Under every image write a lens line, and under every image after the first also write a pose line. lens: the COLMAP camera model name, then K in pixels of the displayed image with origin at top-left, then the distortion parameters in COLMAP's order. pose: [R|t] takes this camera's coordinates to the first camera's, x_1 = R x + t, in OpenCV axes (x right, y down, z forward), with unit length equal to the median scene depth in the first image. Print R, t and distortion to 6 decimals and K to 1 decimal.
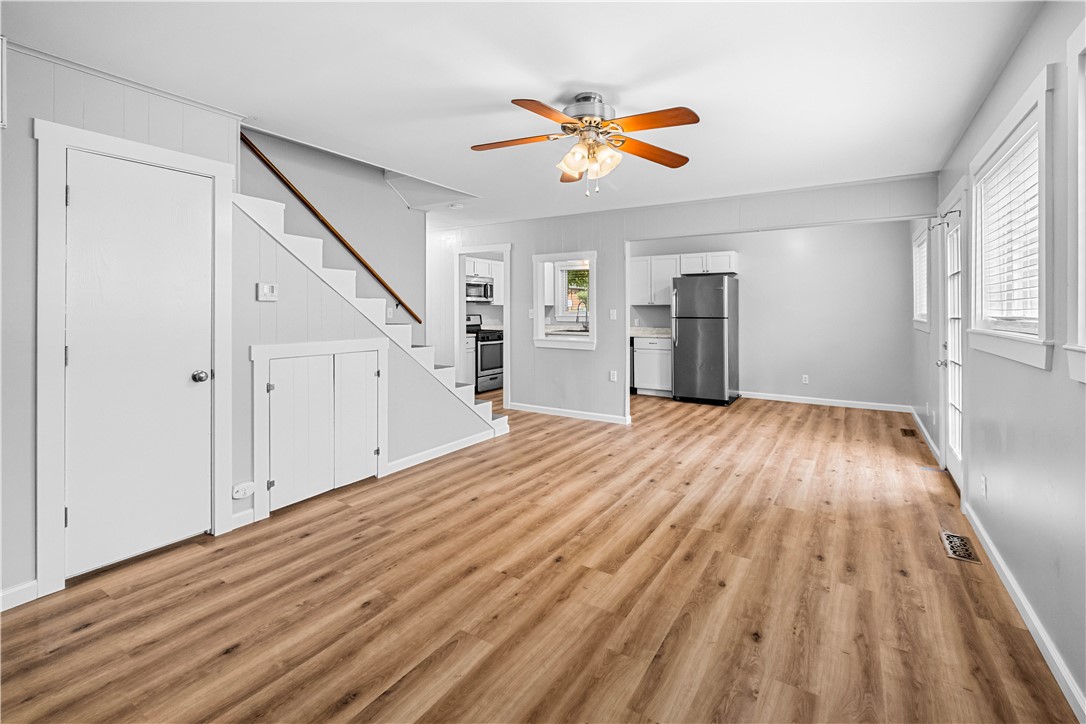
lens RADIAL K [[483.1, 0, 540.7], [0, 483.1, 309.7], [0, 0, 1]] dist [0.002932, -0.005467]
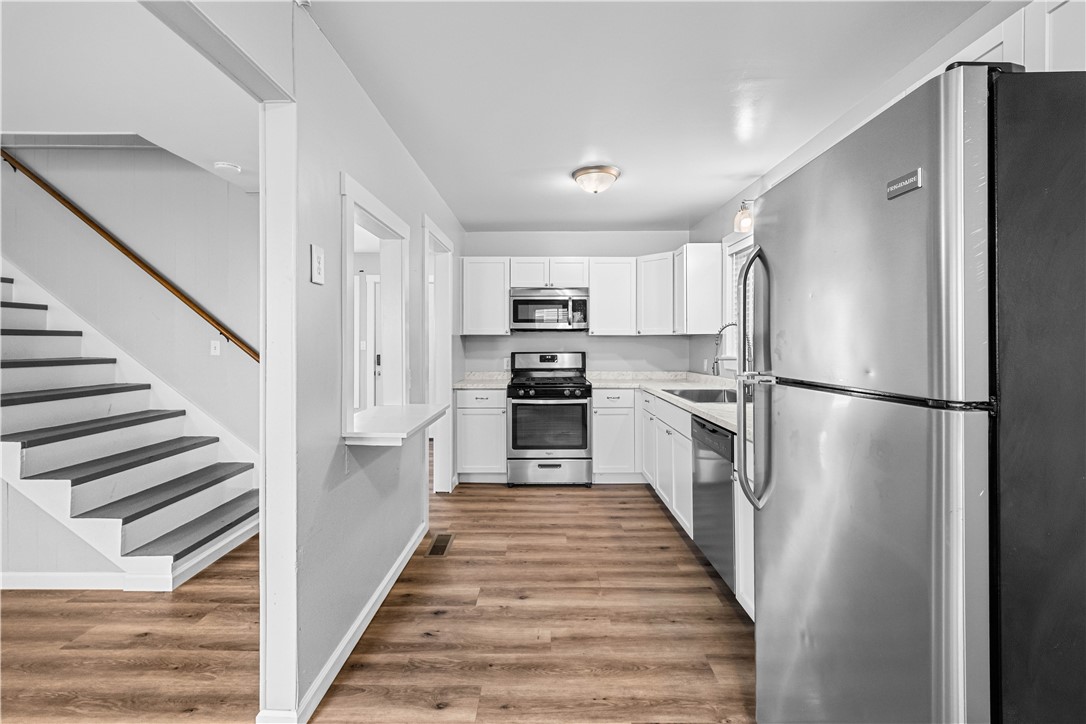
lens RADIAL K [[465.5, 0, 538.6], [0, 465.5, 349.6], [0, 0, 1]] dist [-0.008591, -0.000583]
pose [[0.540579, 0.007924, -0.841256, 0.957026], [0.000818, 0.999950, 0.009945, 0.005517], [0.841293, -0.006064, 0.540545, 1.915813]]
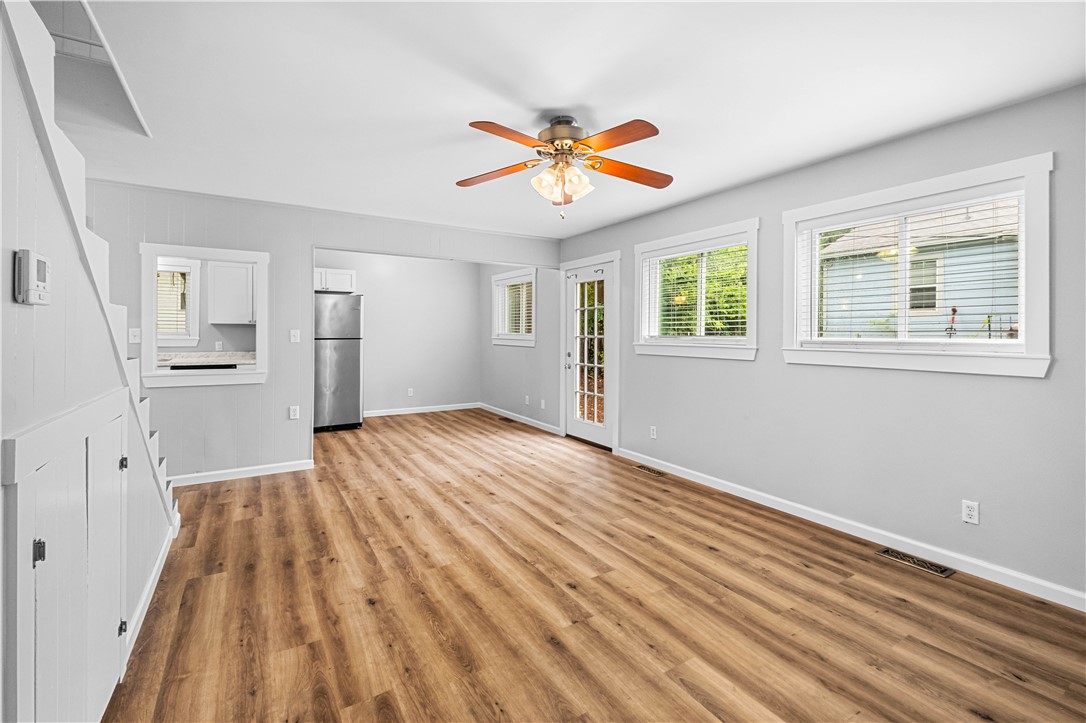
lens RADIAL K [[480.9, 0, 542.3], [0, 480.9, 332.6], [0, 0, 1]] dist [-0.002017, -0.000536]
pose [[0.434567, -0.001051, 0.900639, -0.759255], [-0.004757, 0.999983, 0.003462, 0.001270], [-0.900627, -0.005788, 0.434554, 0.558686]]
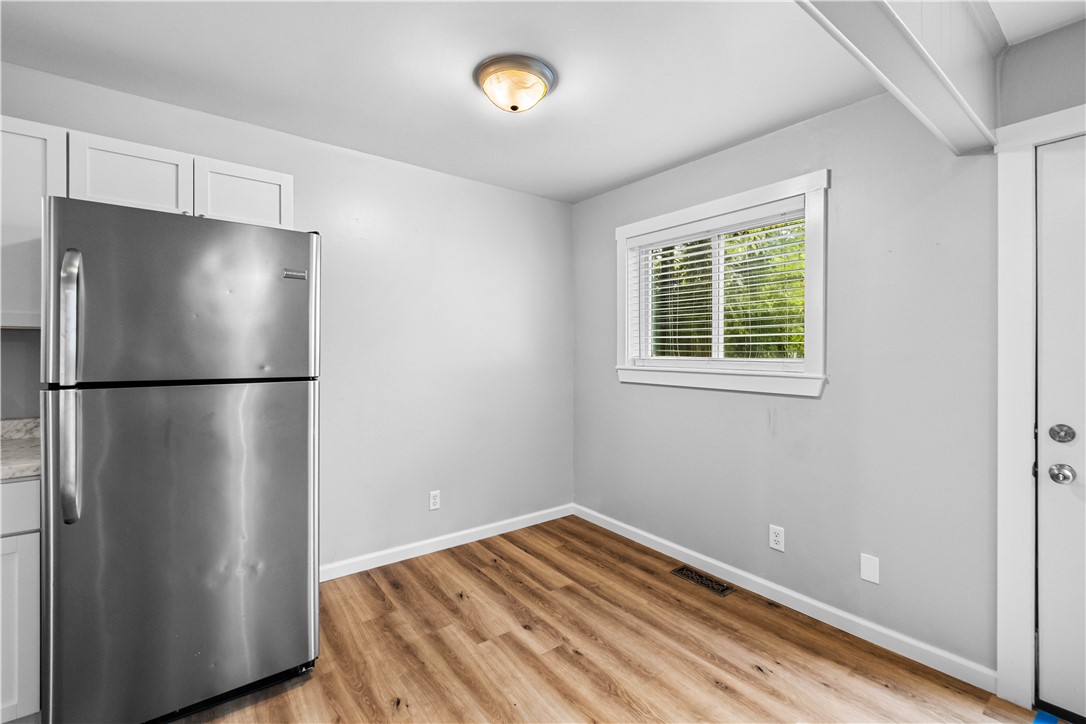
lens RADIAL K [[465.5, 0, 538.6], [0, 465.5, 349.6], [0, 0, 1]] dist [-0.008591, -0.000583]
pose [[0.346199, 0.003925, 0.938153, 0.373488], [-0.000993, 0.999992, -0.003817, 0.000792], [-0.938160, 0.000390, 0.346201, 1.752991]]
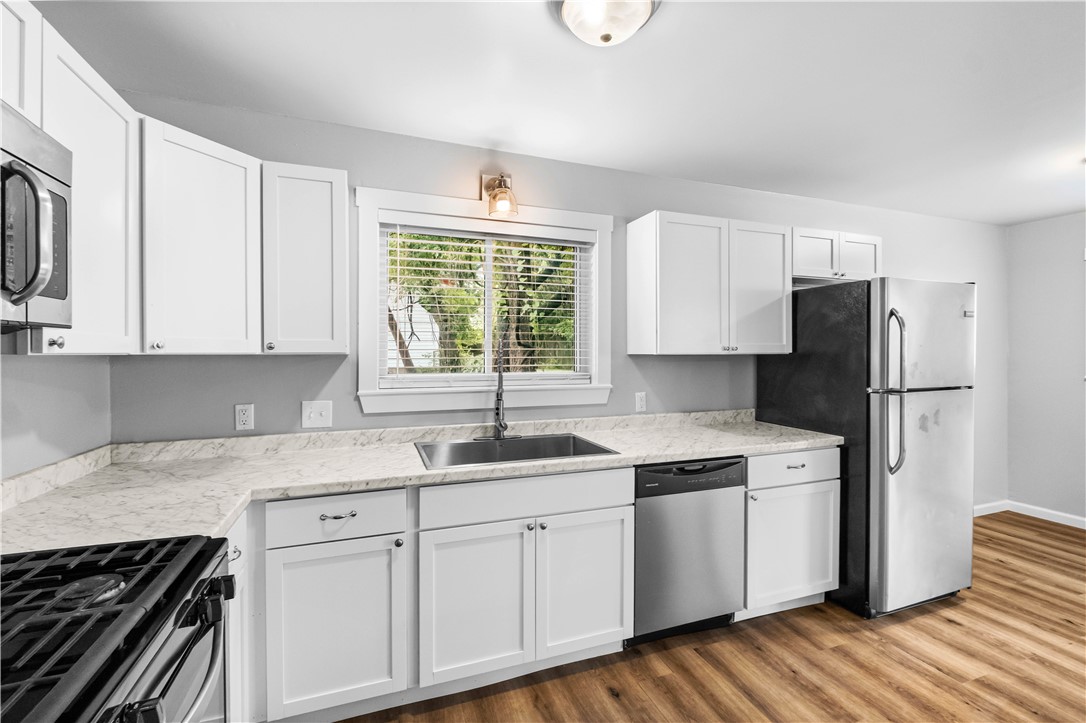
lens RADIAL K [[475.4, 0, 543.7], [0, 475.4, 355.3], [0, 0, 1]] dist [-0.002484, -0.000636]
pose [[0.594593, -0.007842, 0.803989, -0.364870], [0.002311, 0.999965, 0.008045, -0.030199], [-0.804024, -0.002925, 0.594590, 2.388364]]
